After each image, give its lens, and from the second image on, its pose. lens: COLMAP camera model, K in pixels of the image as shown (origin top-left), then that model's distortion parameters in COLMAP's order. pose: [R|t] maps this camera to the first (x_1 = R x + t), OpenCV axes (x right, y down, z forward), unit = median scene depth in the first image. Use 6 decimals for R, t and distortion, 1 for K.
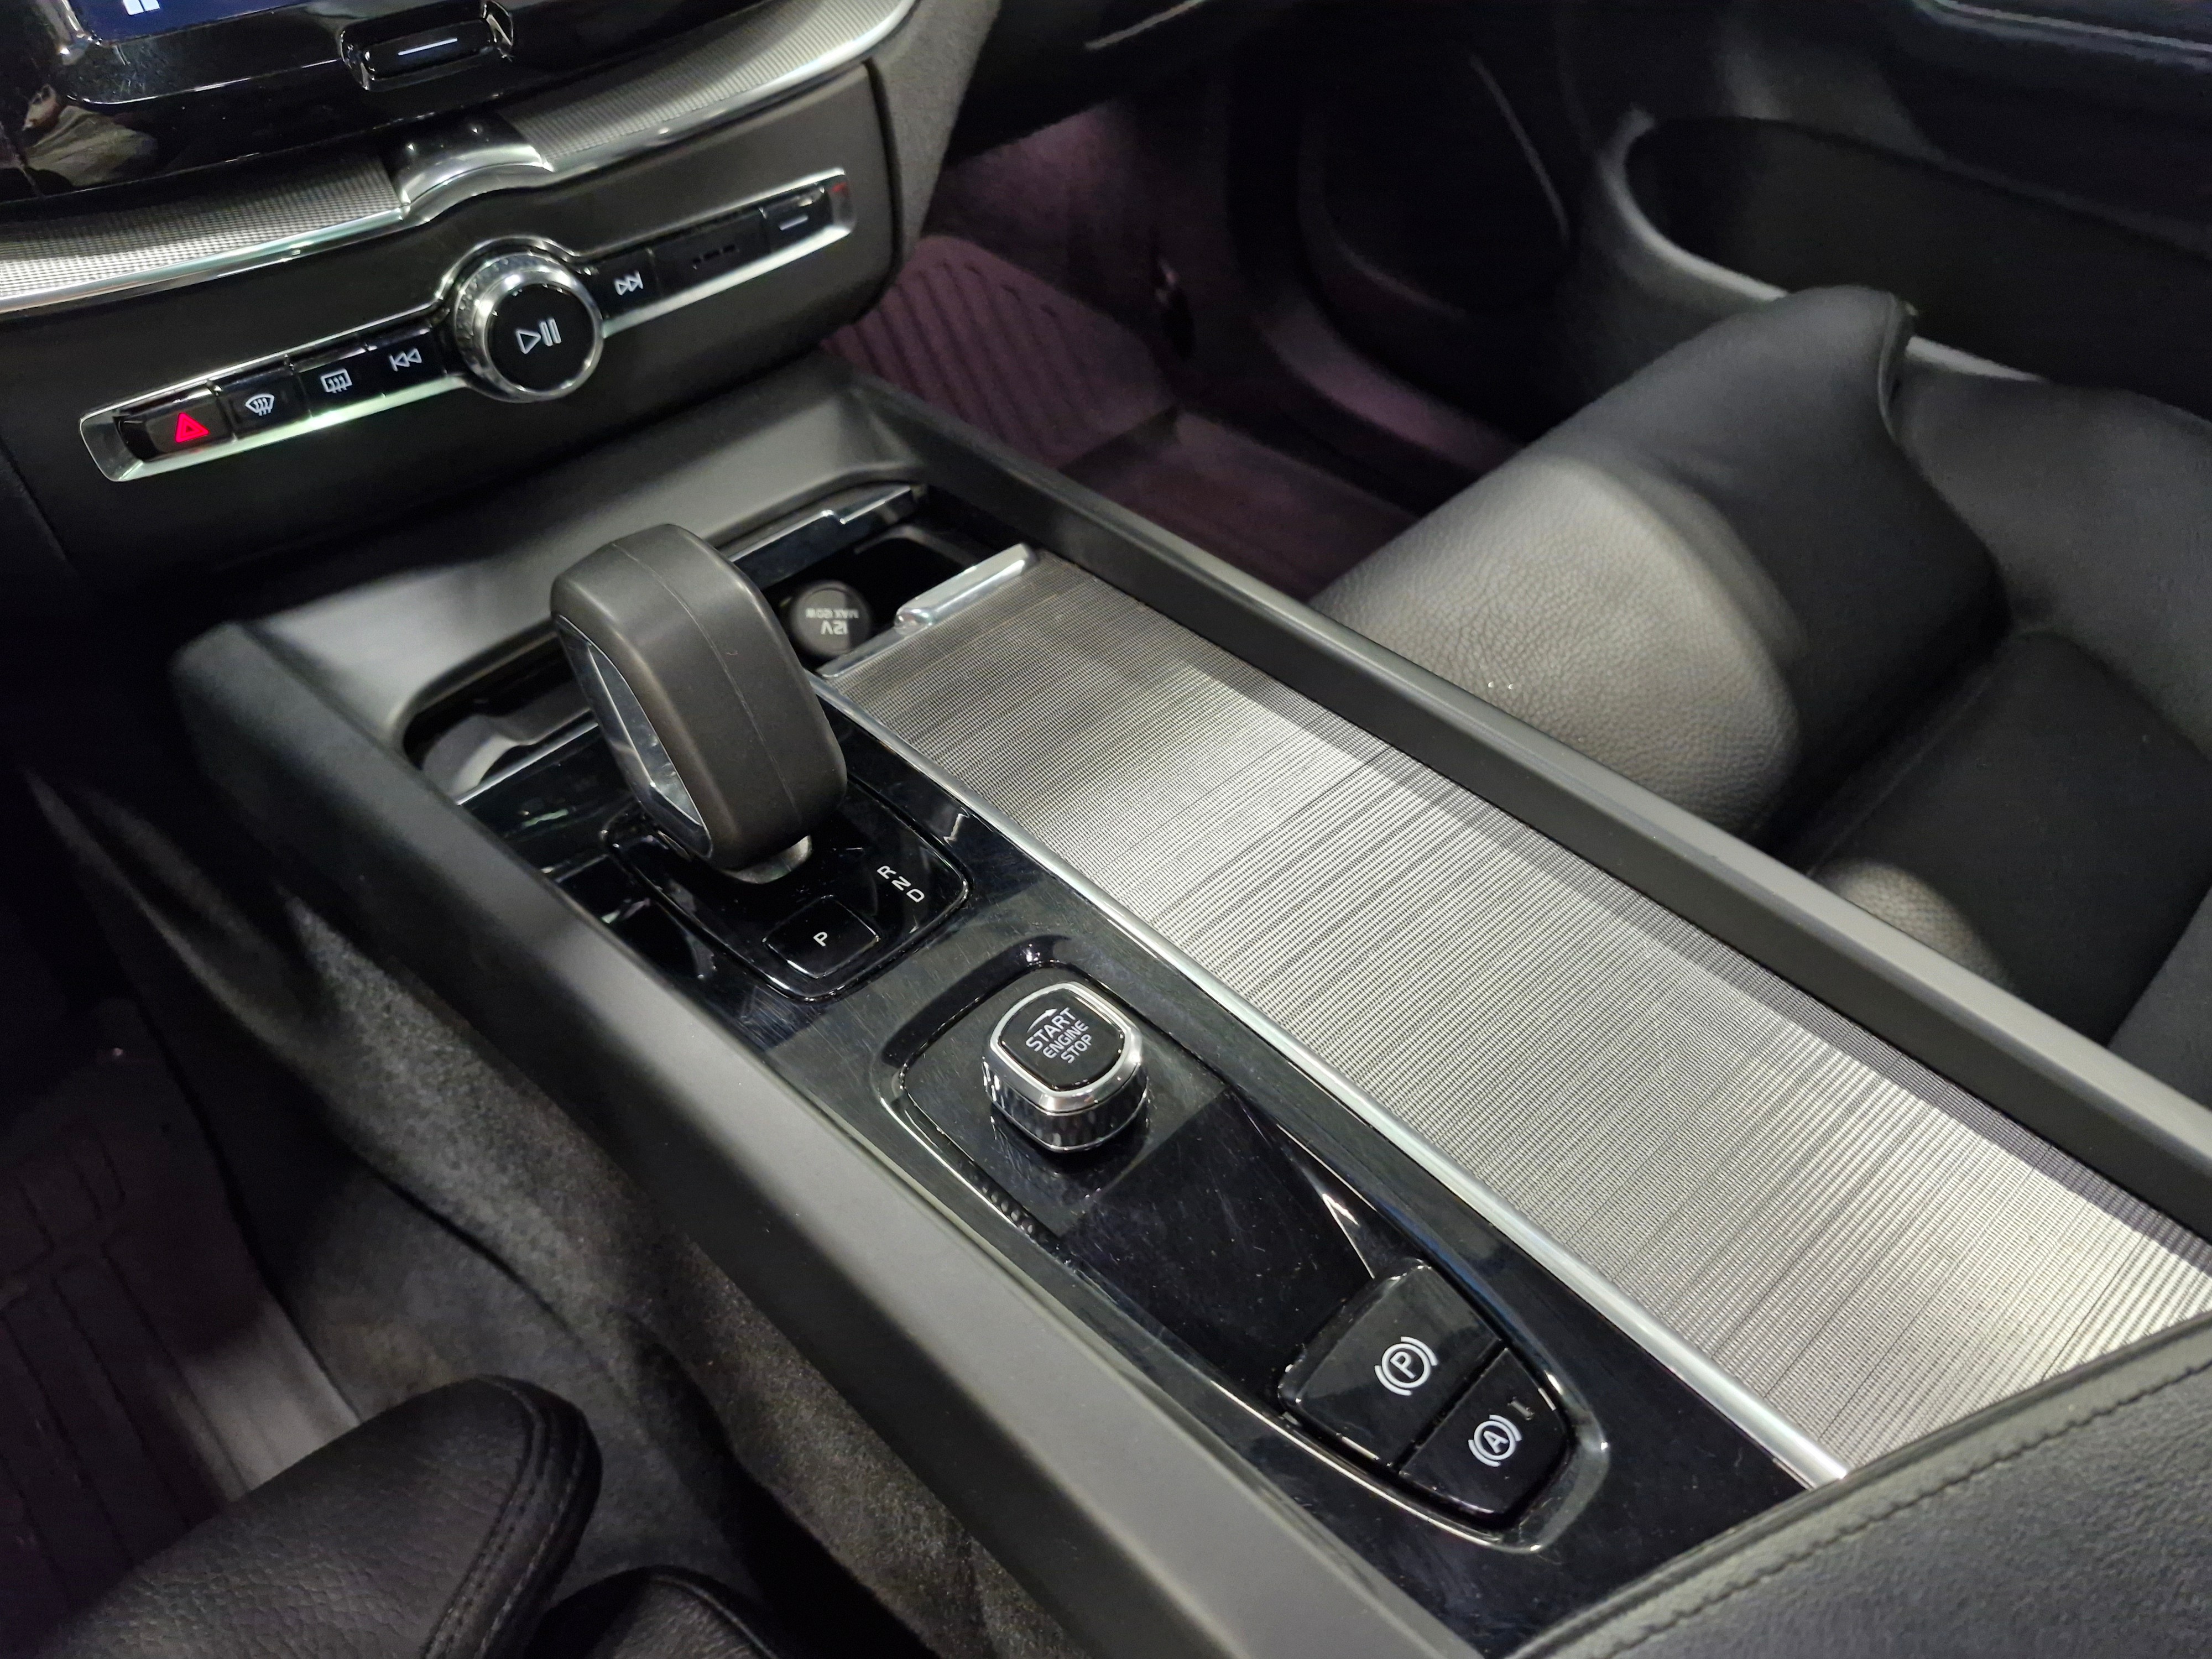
lens RADIAL K [[1556.2, 0, 1106.0], [0, 1556.2, 829.5], [0, 0, 1]] dist [0.109480, -0.188030]
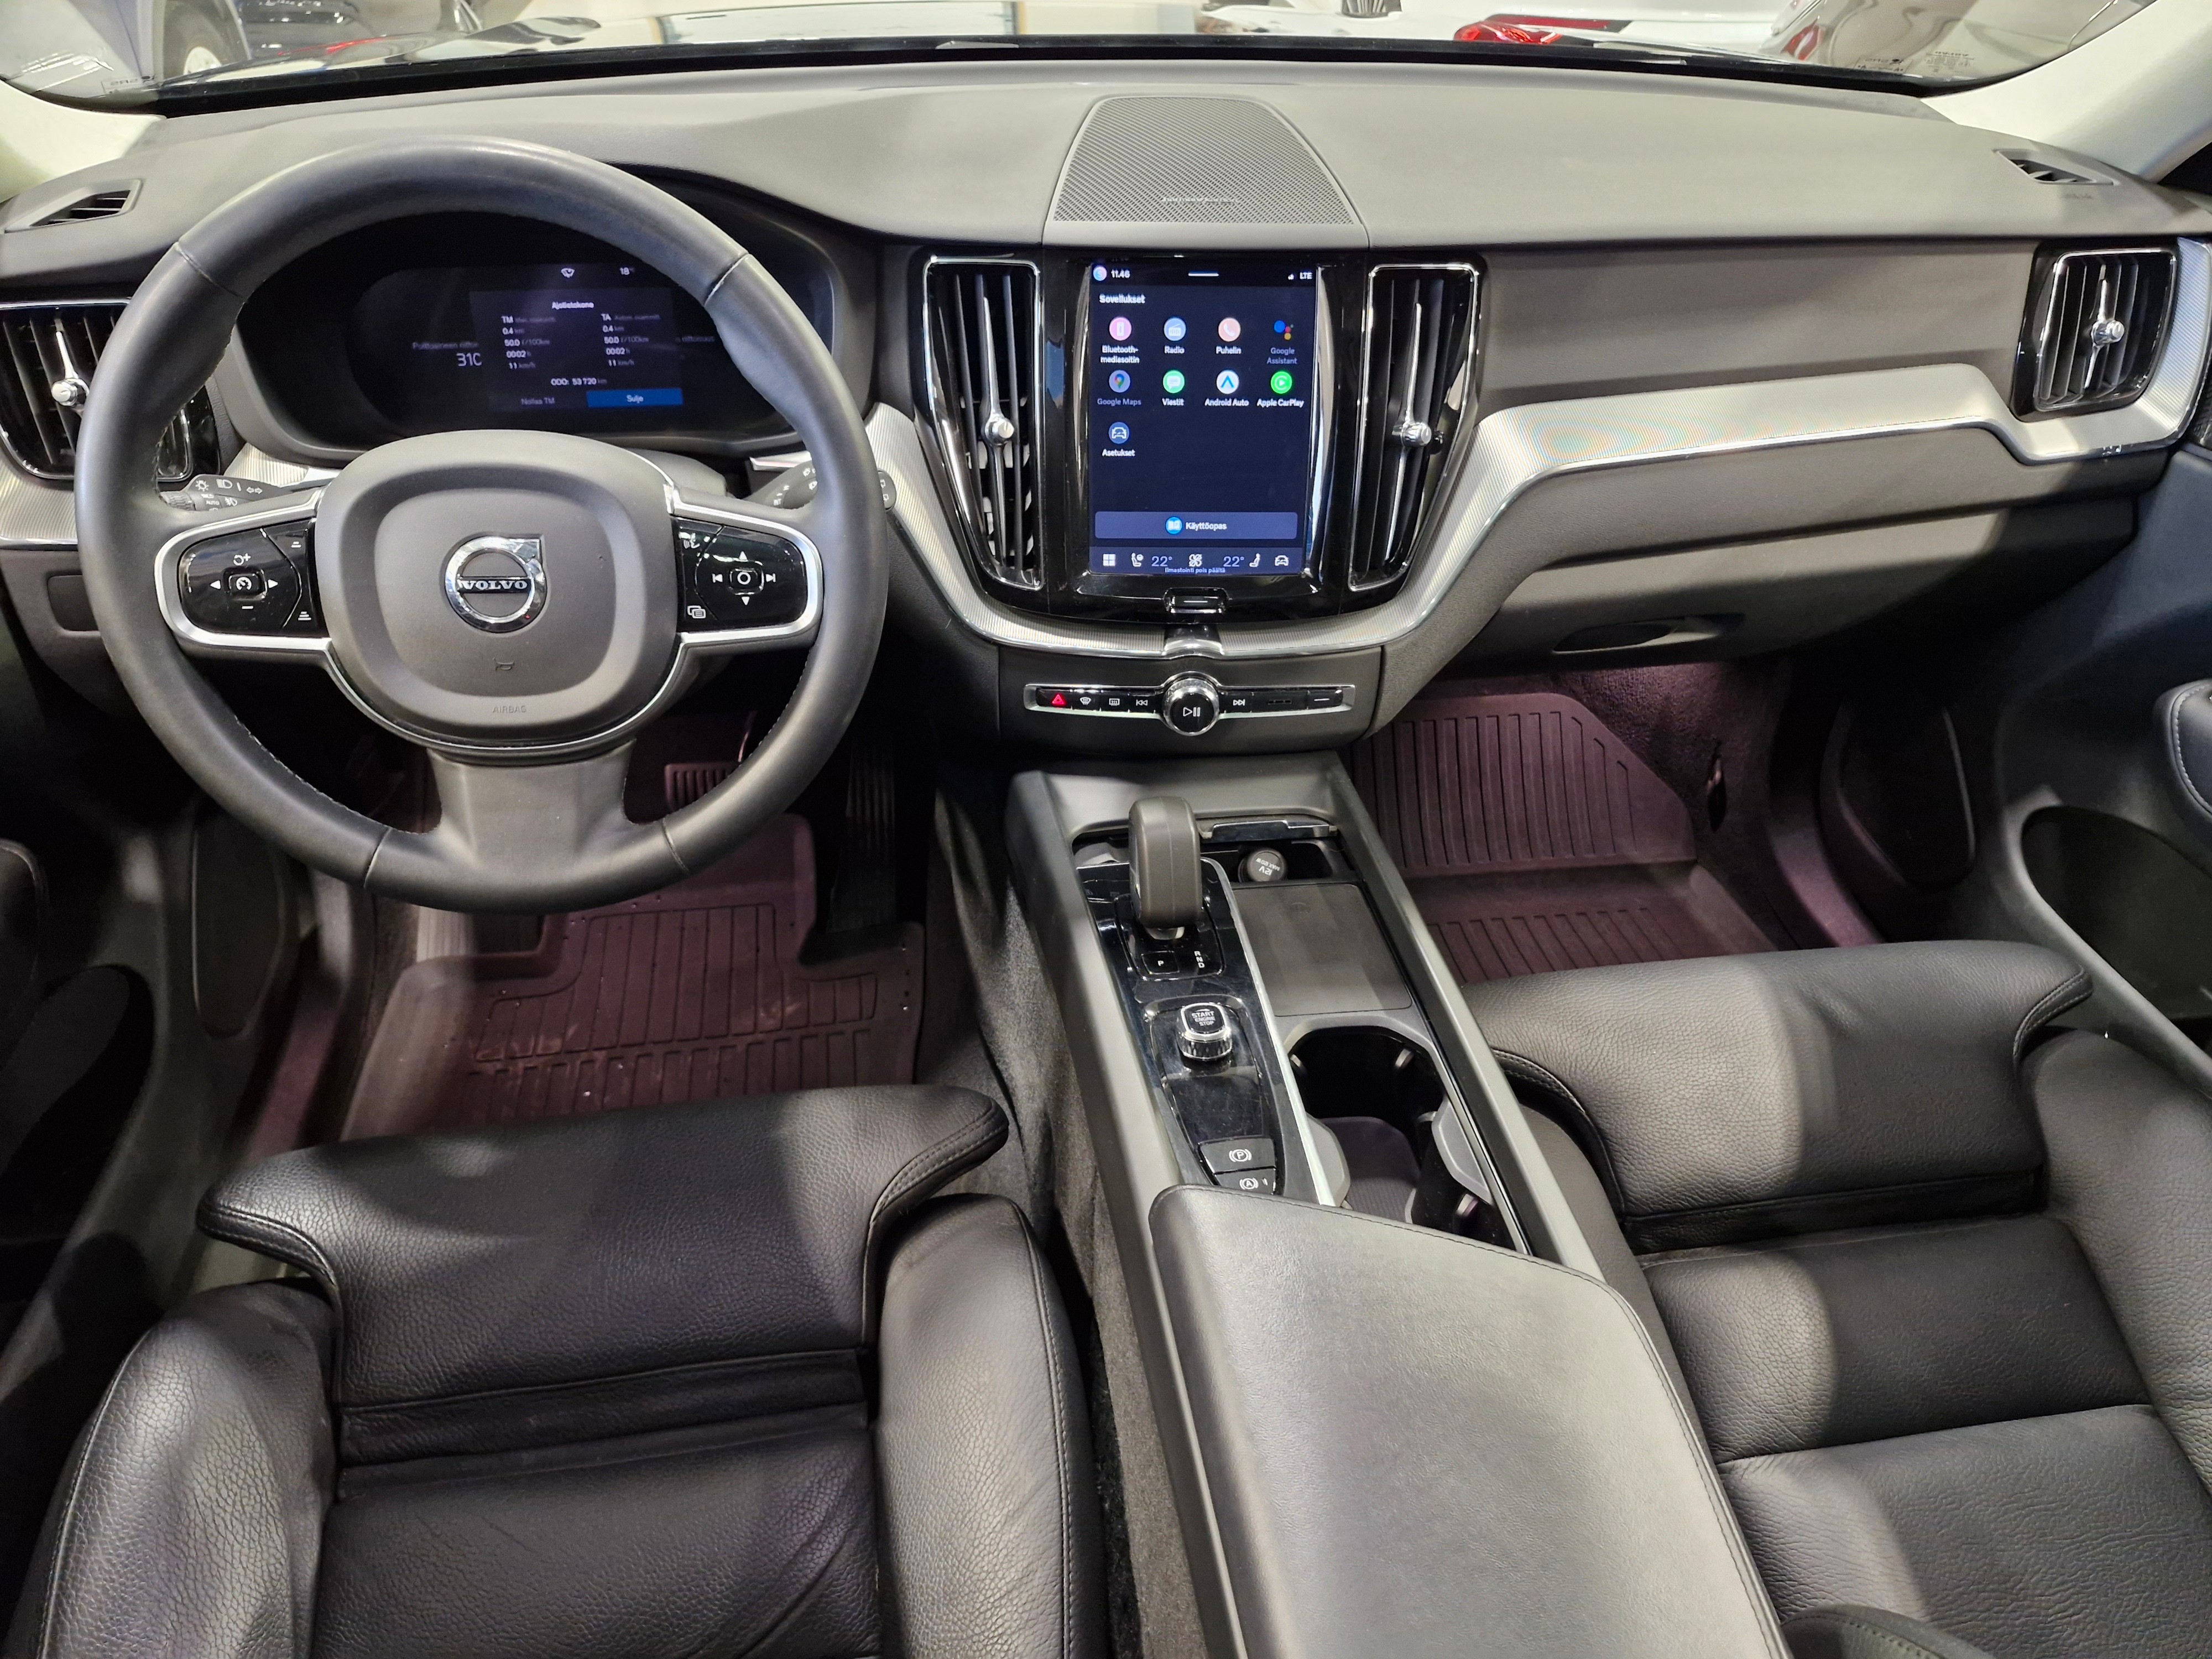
lens RADIAL K [[1493.1, 0, 1106.0], [0, 1493.1, 829.5], [0, 0, 1]] dist [0.133645, -0.201450]
pose [[0.811490, 0.370217, -0.452132, 0.592228], [-0.447255, 0.891438, -0.072805, 0.070889], [0.376094, 0.261299, 0.888975, -0.968988]]
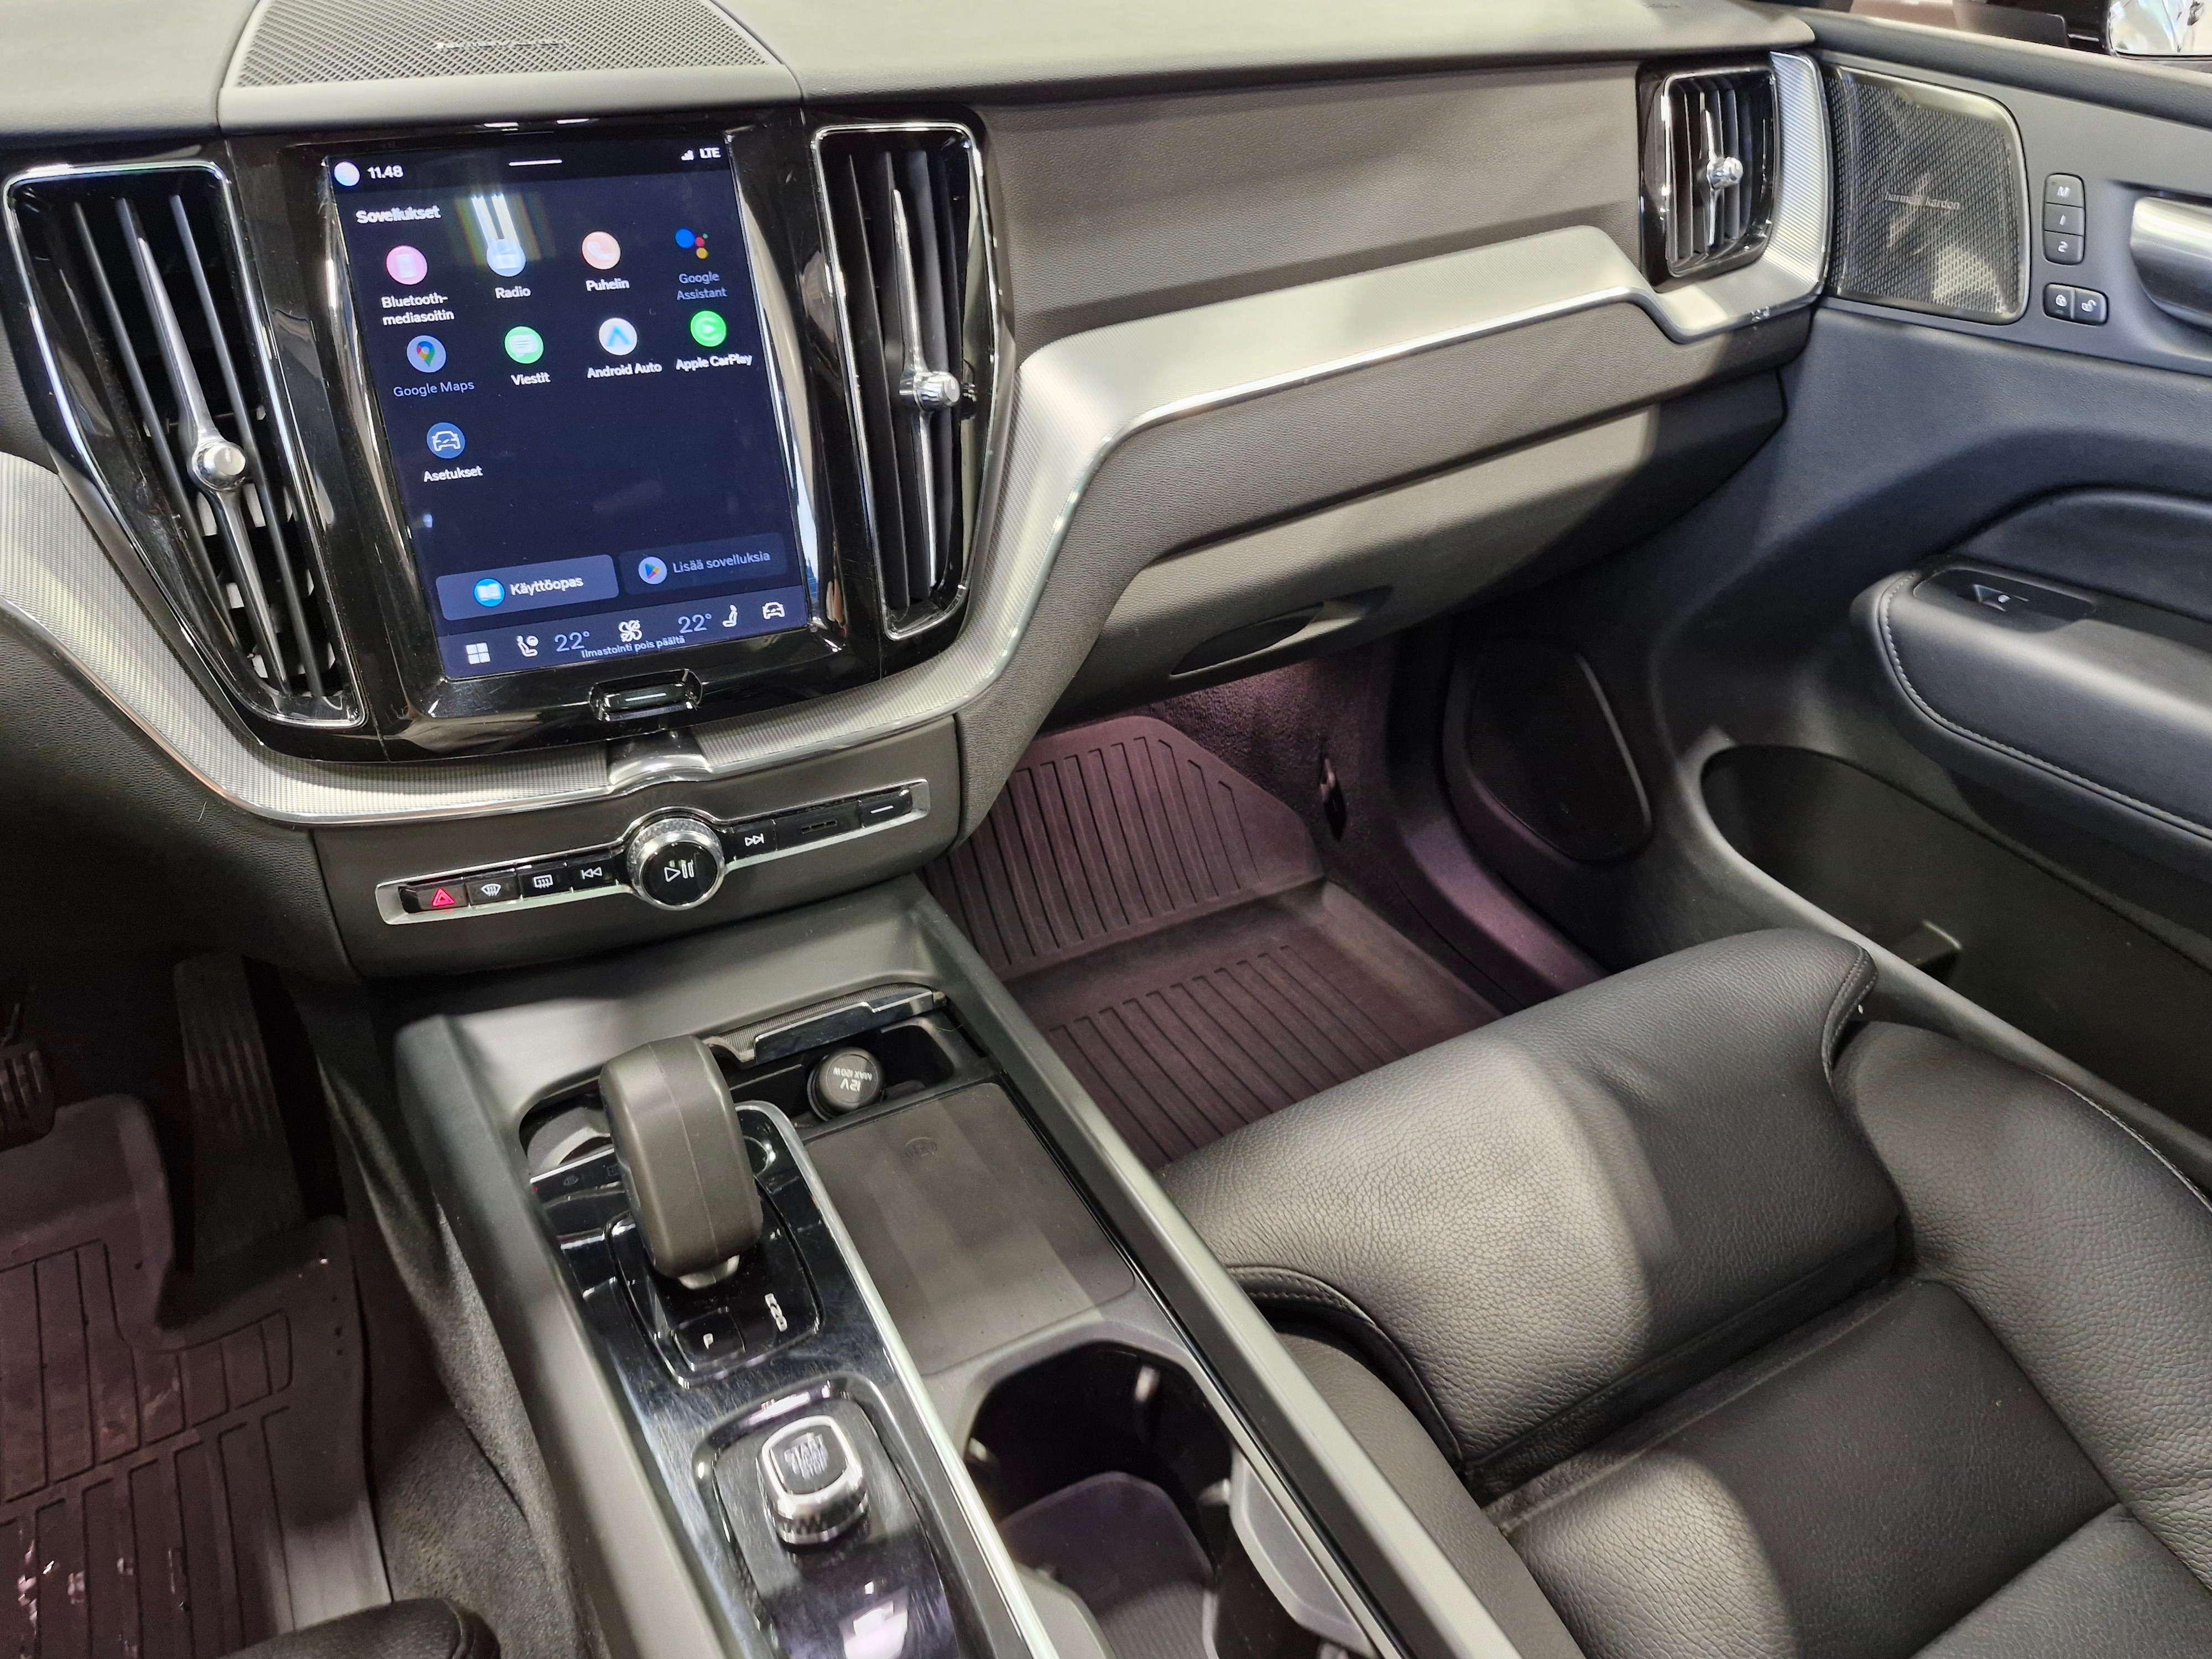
lens RADIAL K [[1536.5, 0, 1106.0], [0, 1536.5, 829.5], [0, 0, 1]] dist [0.126348, -0.223287]
pose [[0.966111, 0.172502, -0.192022, 0.281432], [-0.210076, 0.957717, -0.196584, -0.135961], [0.149991, 0.230262, 0.961500, -0.330078]]
